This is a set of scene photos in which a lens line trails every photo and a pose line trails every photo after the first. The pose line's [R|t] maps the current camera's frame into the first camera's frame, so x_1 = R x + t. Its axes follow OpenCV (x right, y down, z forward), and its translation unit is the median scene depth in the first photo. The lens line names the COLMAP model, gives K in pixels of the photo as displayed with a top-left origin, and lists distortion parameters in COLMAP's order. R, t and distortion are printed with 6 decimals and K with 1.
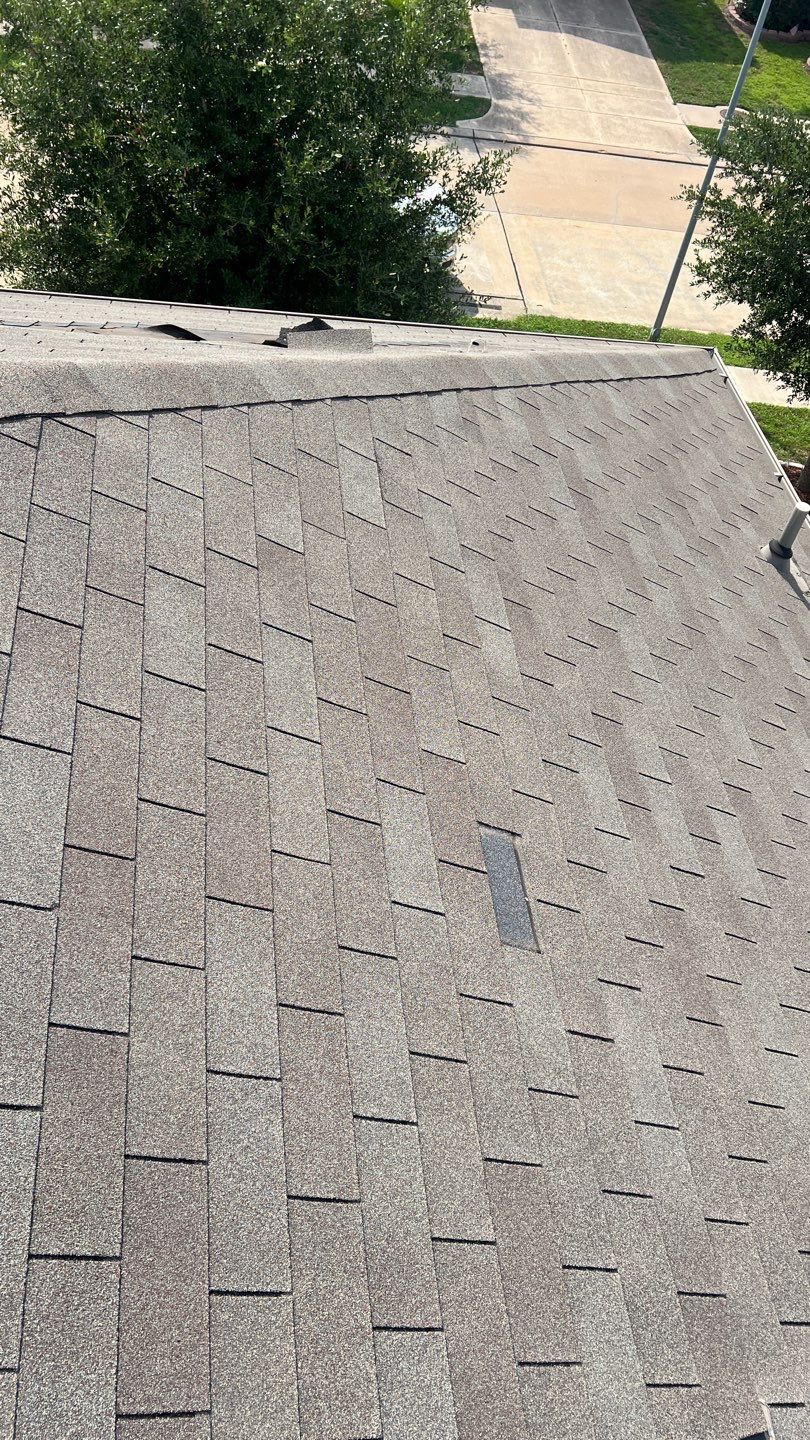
lens RADIAL K [[1096.9, 0, 396.4], [0, 1096.9, 716.8], [0, 0, 1]] dist [0.038281, -0.047674]
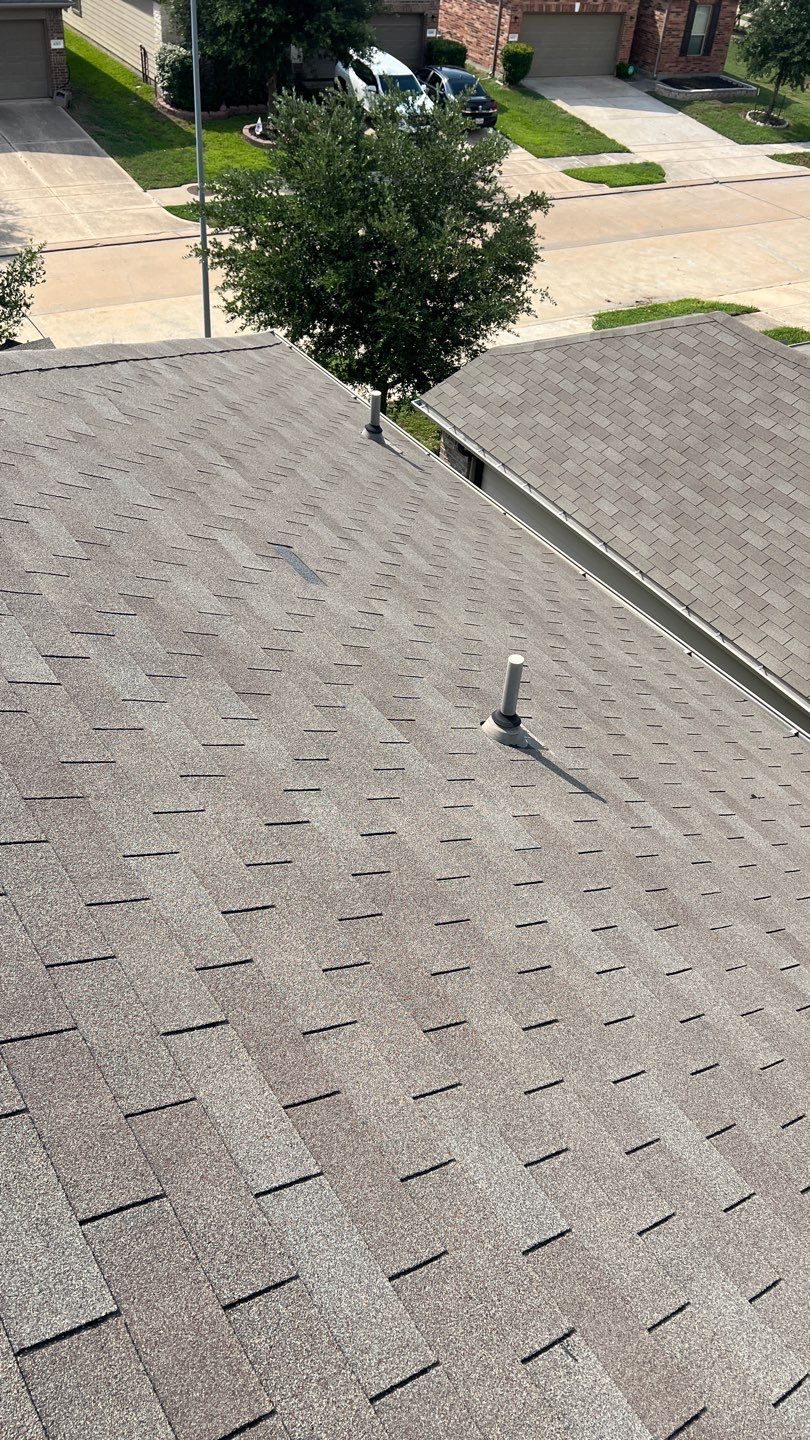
lens RADIAL K [[1096.9, 0, 408.5], [0, 1096.9, 726.9], [0, 0, 1]] dist [0.038281, -0.047674]
pose [[0.886806, -0.354357, 0.296658, -0.055267], [0.372130, 0.928173, -0.003718, 0.074022], [-0.274032, 0.113692, 0.954977, -0.106056]]
